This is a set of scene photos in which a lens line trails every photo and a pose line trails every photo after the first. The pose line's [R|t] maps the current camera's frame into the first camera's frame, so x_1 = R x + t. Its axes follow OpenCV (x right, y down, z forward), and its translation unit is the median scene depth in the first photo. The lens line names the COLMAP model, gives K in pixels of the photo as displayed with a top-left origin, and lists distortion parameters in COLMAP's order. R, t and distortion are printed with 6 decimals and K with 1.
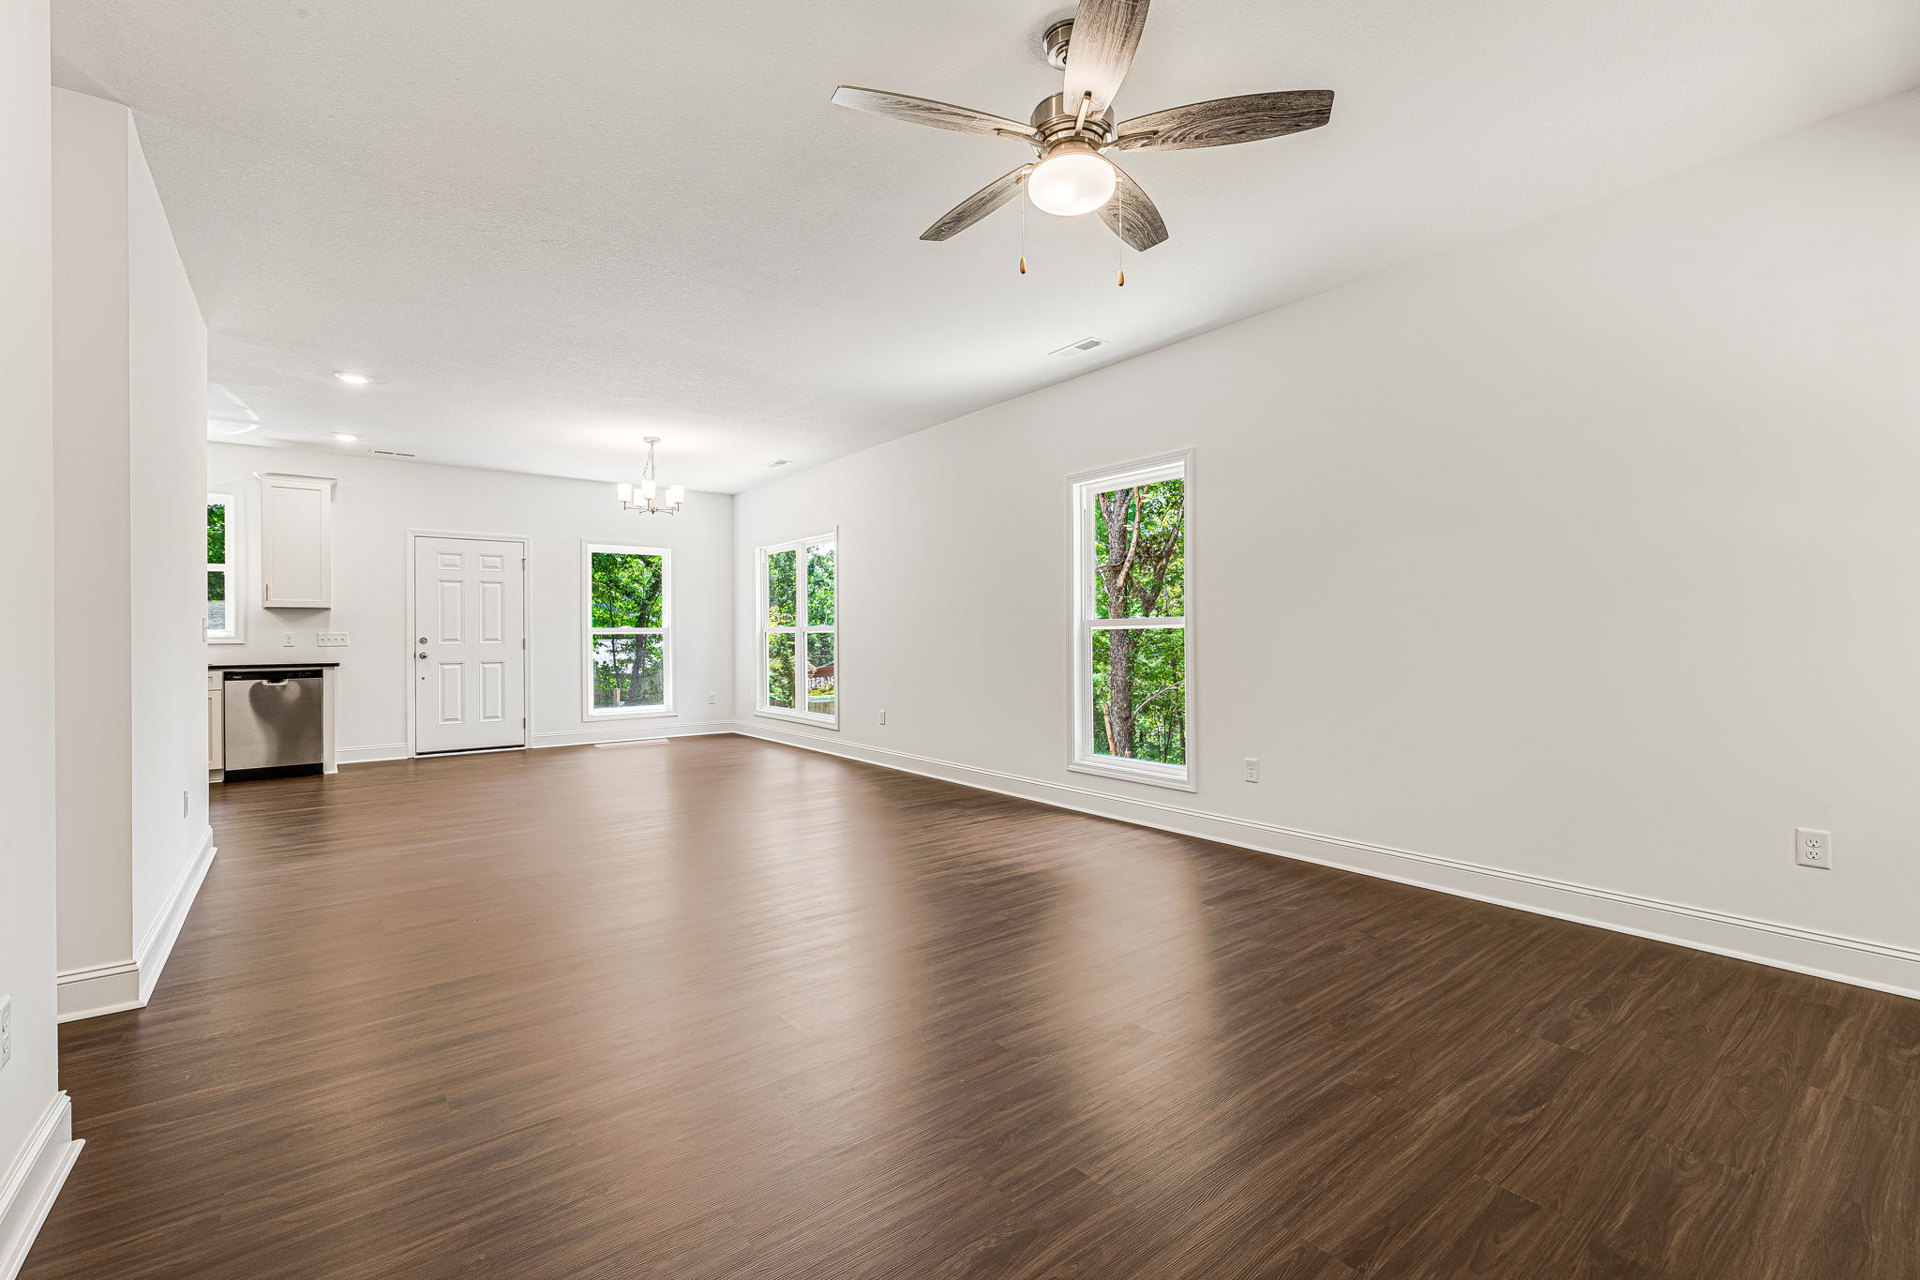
lens RADIAL K [[826.6, 0, 958.6], [0, 826.6, 632.4], [0, 0, 1]] dist [0.001595, -0.000180]
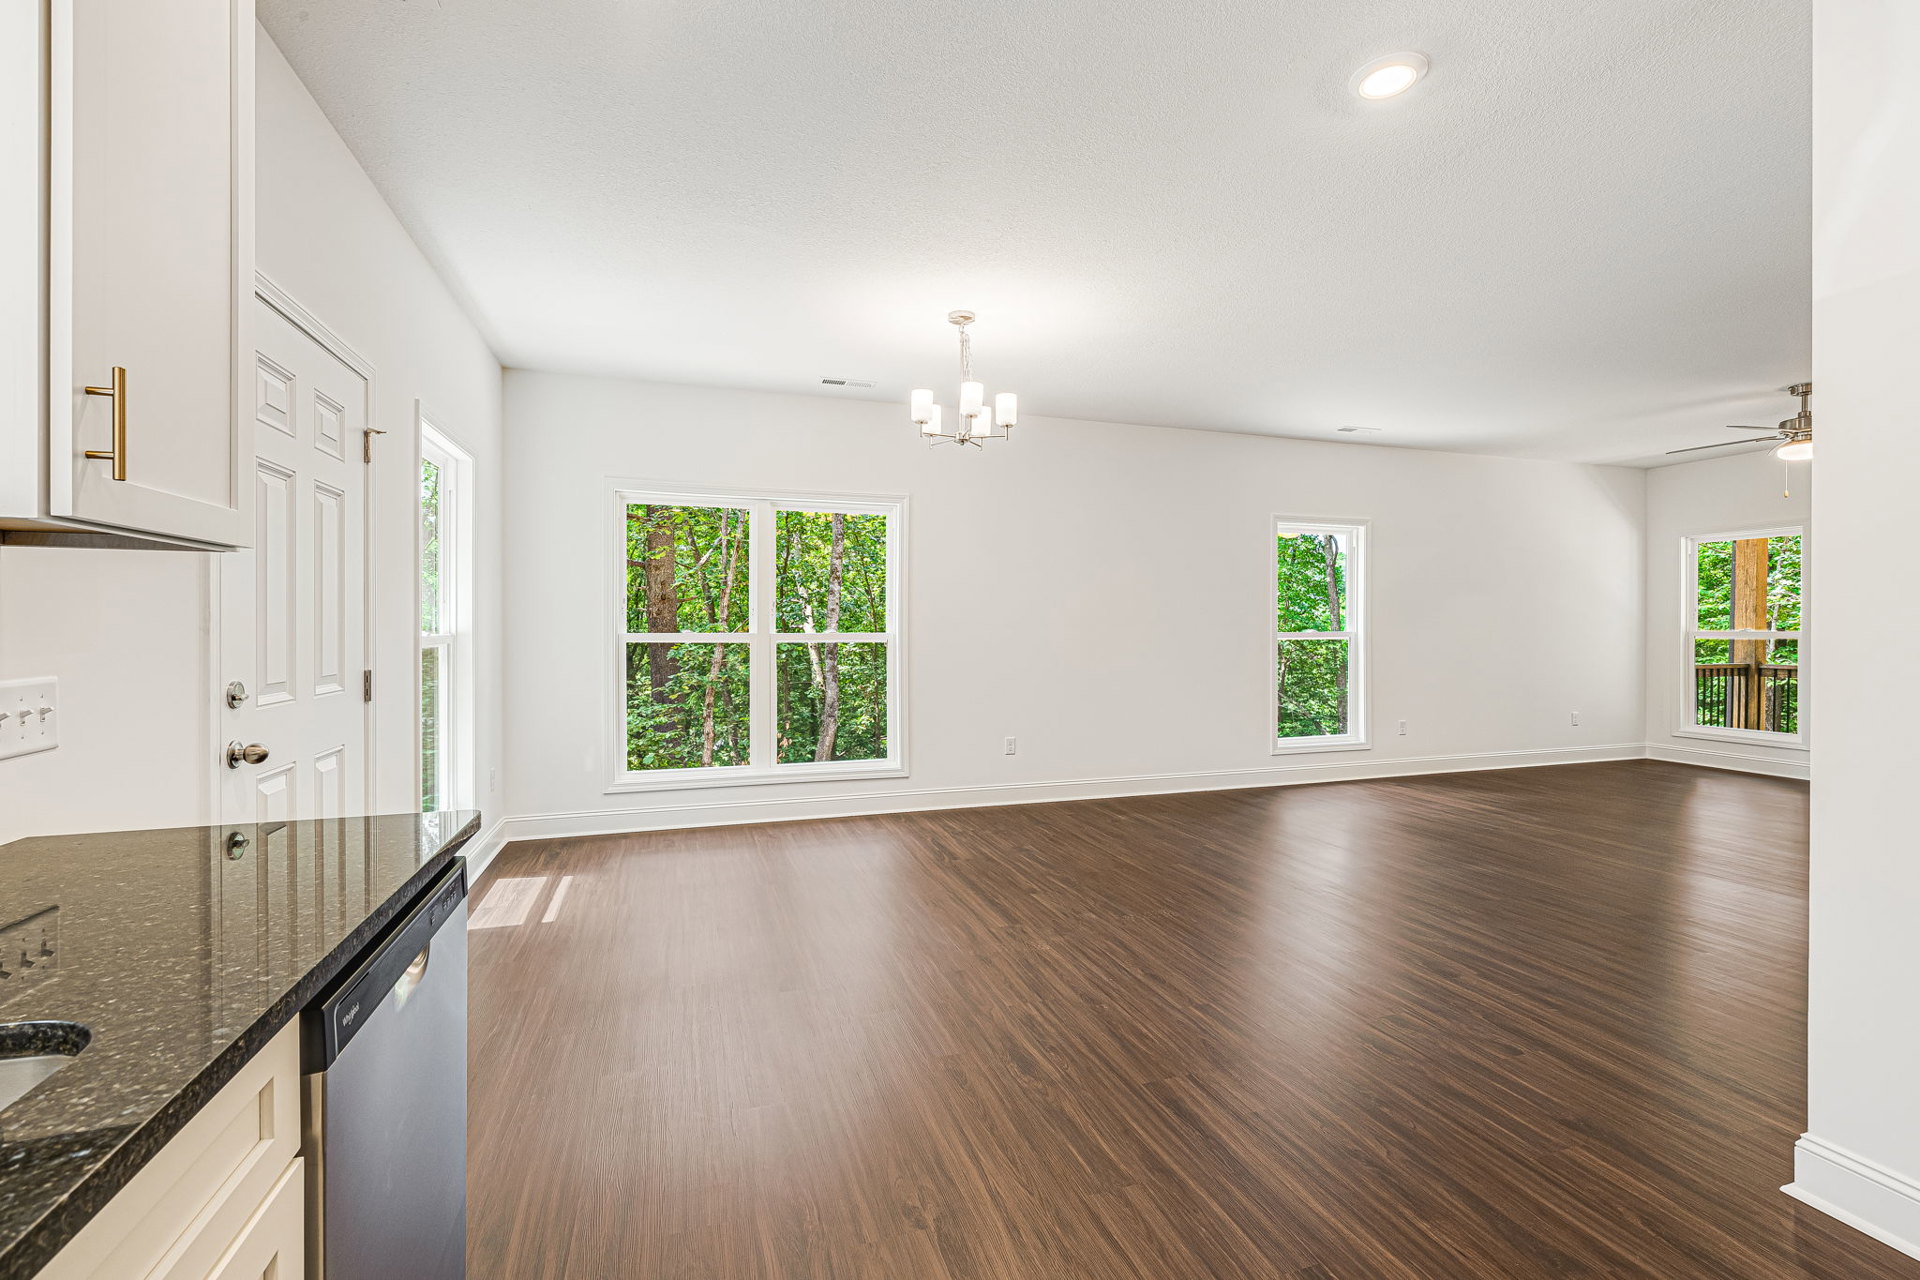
lens RADIAL K [[826.6, 0, 958.6], [0, 826.6, 632.4], [0, 0, 1]] dist [0.001595, -0.000180]
pose [[0.331988, -0.000826, 0.943283, -0.906319], [-0.005762, 0.999979, 0.002904, -0.012372], [-0.943266, -0.006400, 0.331976, 0.794988]]
